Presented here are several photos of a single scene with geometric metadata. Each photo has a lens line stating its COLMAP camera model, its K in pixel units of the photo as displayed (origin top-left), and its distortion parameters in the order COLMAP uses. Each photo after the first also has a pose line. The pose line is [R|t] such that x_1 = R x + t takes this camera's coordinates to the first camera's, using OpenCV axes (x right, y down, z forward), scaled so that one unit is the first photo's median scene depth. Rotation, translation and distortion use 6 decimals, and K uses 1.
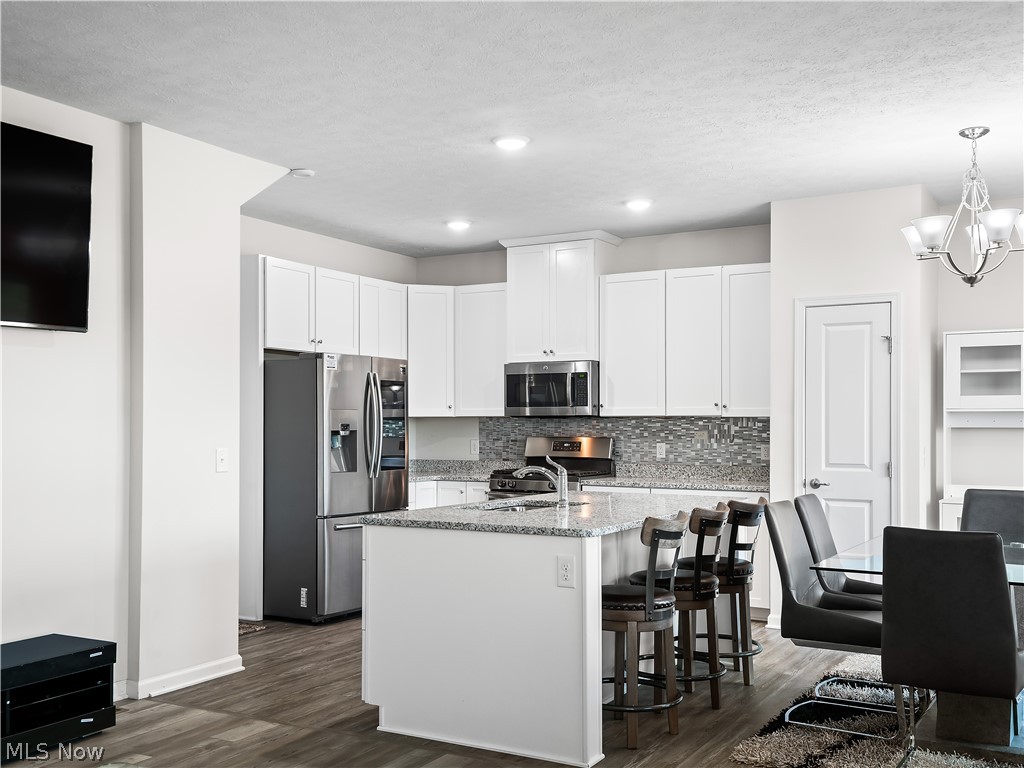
lens RADIAL K [[1042.1, 0, 514.1], [0, 1042.1, 421.0], [0, 0, 1]] dist [0.071497, 0.000000]
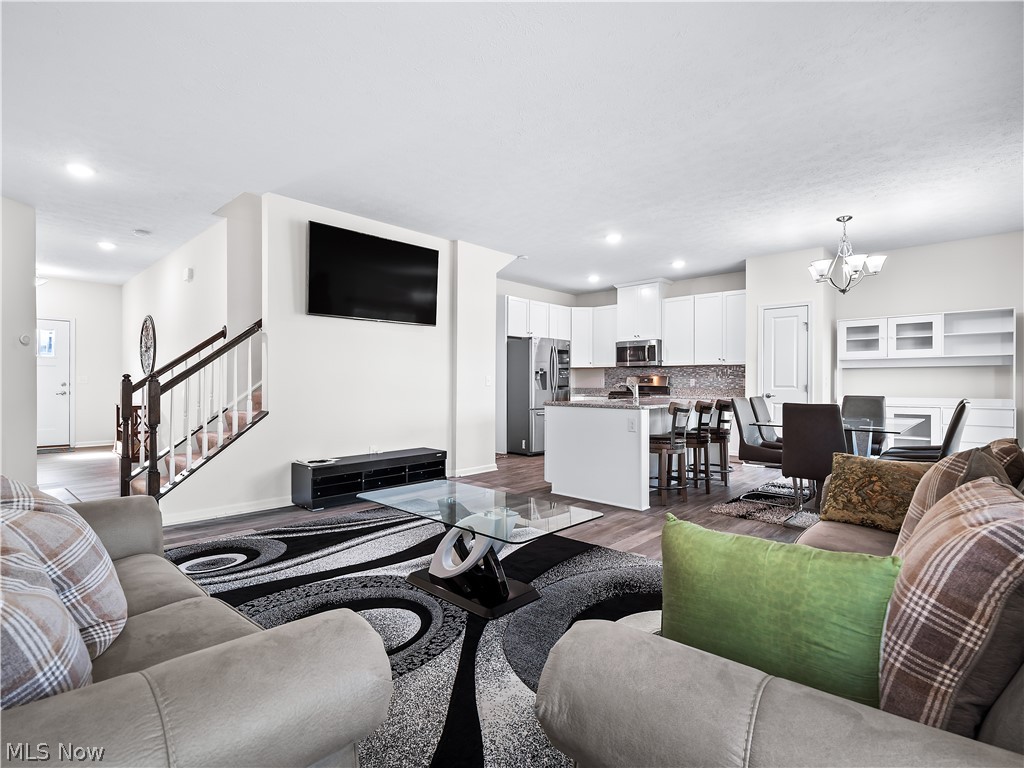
lens RADIAL K [[501.5, 0, 508.3], [0, 501.5, 385.2], [0, 0, 1]] dist [-0.009986, 0.001690]
pose [[0.970302, 0.002414, -0.241884, 0.030943], [-0.000504, 0.999968, 0.007960, 0.031344], [0.241895, -0.007602, 0.970273, -0.067852]]
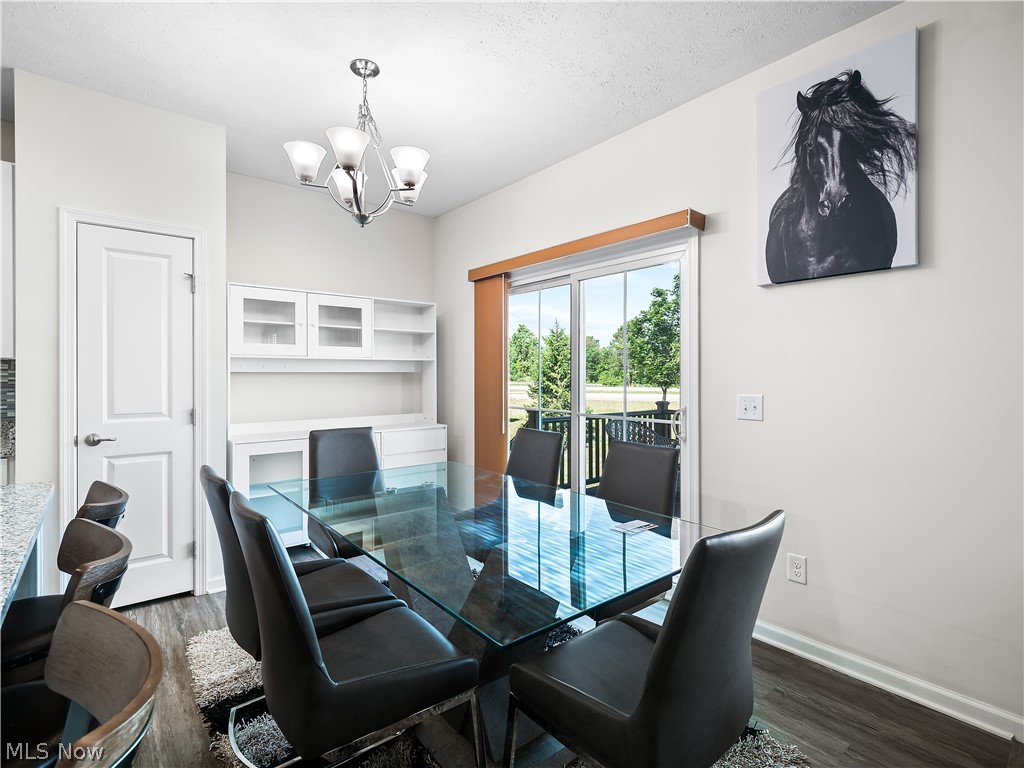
lens RADIAL K [[501.5, 0, 515.7], [0, 501.5, 377.2], [0, 0, 1]] dist [-0.009986, 0.001690]
pose [[0.361264, -0.004745, 0.932452, 0.043022], [-0.005395, 0.999960, 0.007179, 0.005954], [-0.932448, -0.007625, 0.361223, 0.545130]]
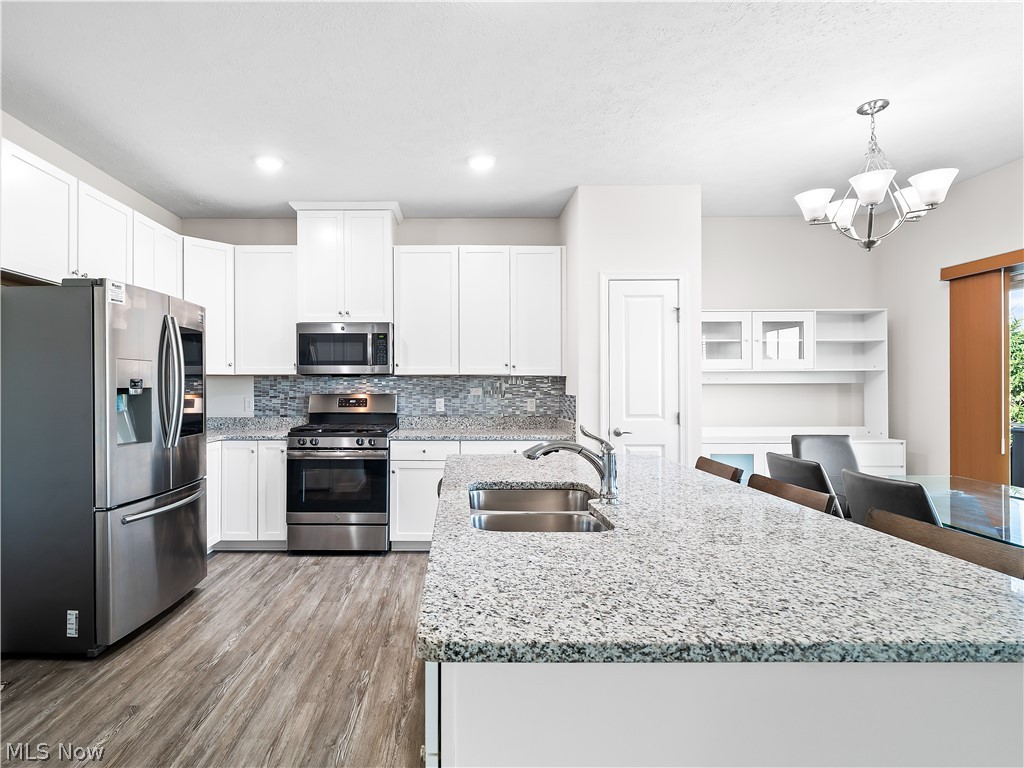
lens RADIAL K [[530.2, 0, 459.1], [0, 530.2, 387.8], [0, 0, 1]] dist [0.011747, -0.005574]
pose [[0.873783, -0.003311, 0.486305, -0.149399], [0.000269, 0.999980, 0.006325, 0.006554], [-0.486316, -0.005396, 0.873766, 0.566748]]
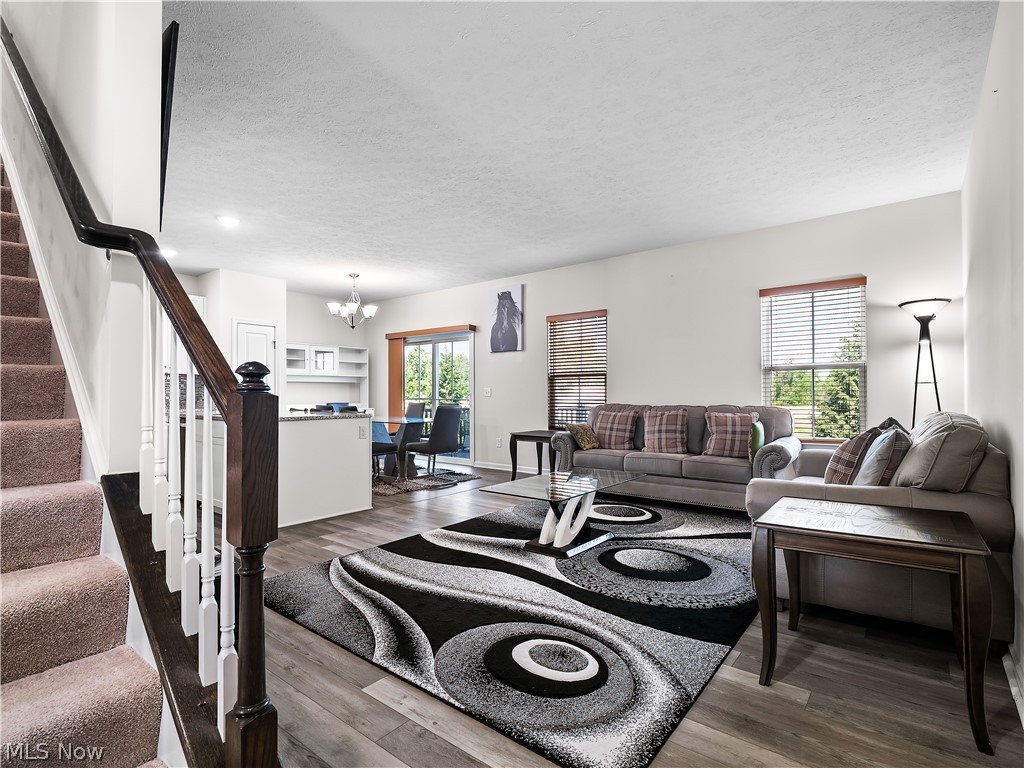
lens RADIAL K [[501.5, 0, 527.1], [0, 501.5, 390.3], [0, 0, 1]] dist [-0.009986, 0.001690]
pose [[0.144514, 0.006162, 0.989484, -0.635396], [-0.002949, 0.999979, -0.005796, 0.032036], [-0.989498, -0.002080, 0.144530, 0.270782]]
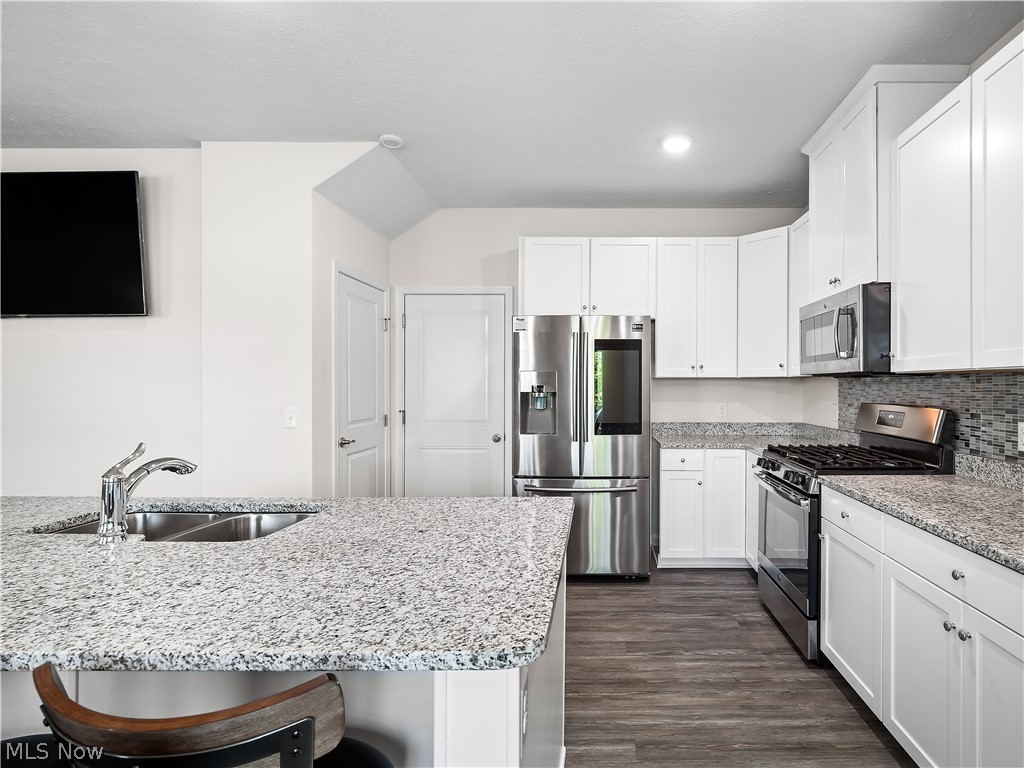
lens RADIAL K [[538.0, 0, 519.6], [0, 538.0, 388.1], [0, 0, 1]] dist [0.001984, 0.000071]
pose [[0.490939, 0.001788, -0.871192, 0.284837], [0.003369, 0.999987, 0.003951, 0.003175], [0.871188, -0.004875, 0.490926, 0.755746]]
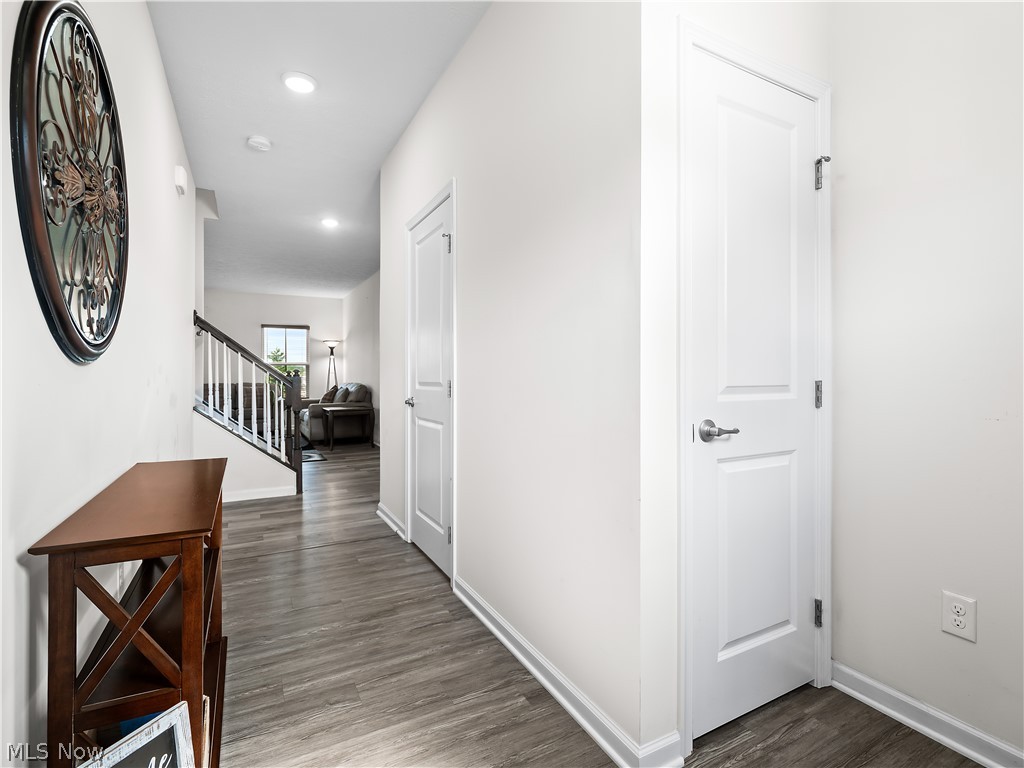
lens RADIAL K [[501.5, 0, 509.7], [0, 501.5, 377.4], [0, 0, 1]] dist [-0.009986, 0.001690]
pose [[-0.845978, -0.013220, 0.533054, -1.234420], [-0.007860, 0.999893, 0.012324, 0.011812], [-0.533160, 0.006236, -0.845992, 0.869396]]
